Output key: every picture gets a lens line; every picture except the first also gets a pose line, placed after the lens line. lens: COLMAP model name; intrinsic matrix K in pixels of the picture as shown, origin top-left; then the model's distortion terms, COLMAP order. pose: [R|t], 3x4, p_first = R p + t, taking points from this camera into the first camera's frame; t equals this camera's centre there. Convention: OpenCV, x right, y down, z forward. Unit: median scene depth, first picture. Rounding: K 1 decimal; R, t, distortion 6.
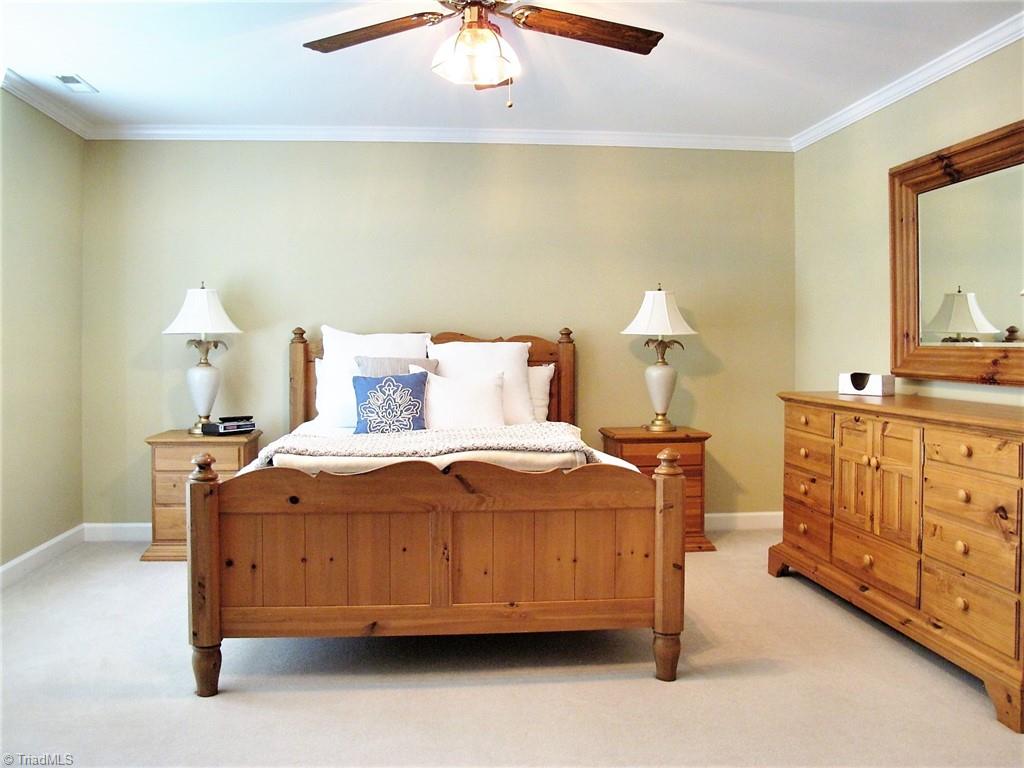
lens RADIAL K [[862.6, 0, 501.7], [0, 862.6, 348.1], [0, 0, 1]] dist [-0.153665, 0.122332]
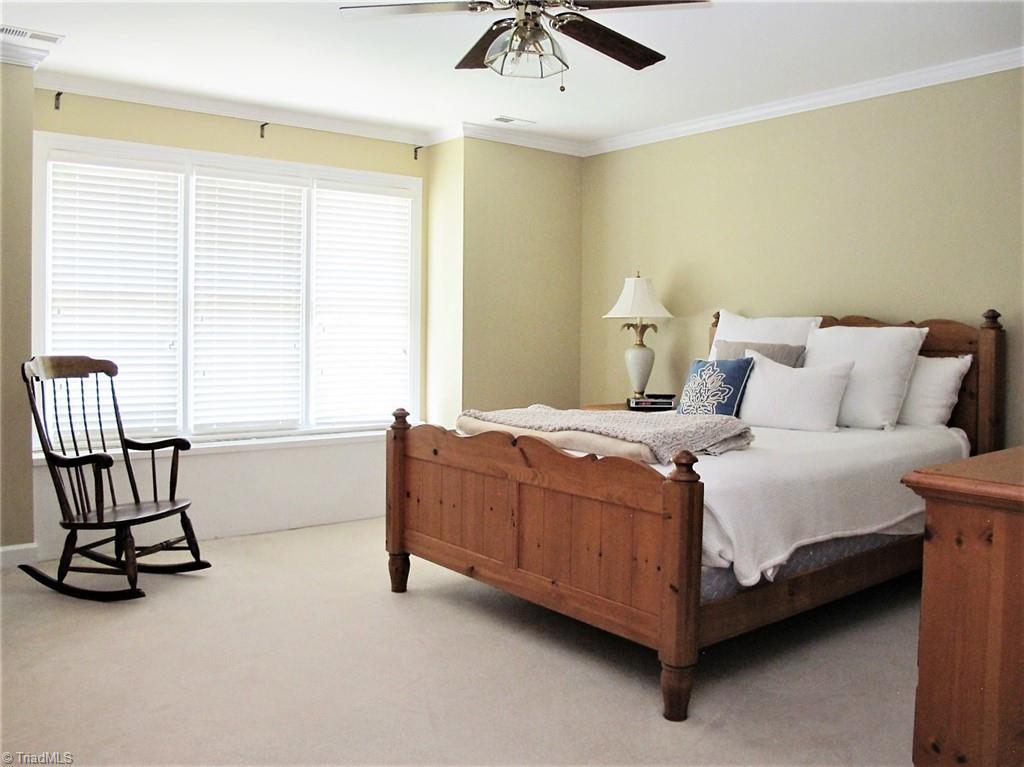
lens RADIAL K [[862.6, 0, 501.7], [0, 862.6, 347.6], [0, 0, 1]] dist [-0.153665, 0.122332]
pose [[0.535882, 0.024350, -0.843941, 0.822890], [-0.010049, 0.999697, 0.022464, -0.002424], [0.844233, -0.003558, 0.535965, 0.394896]]
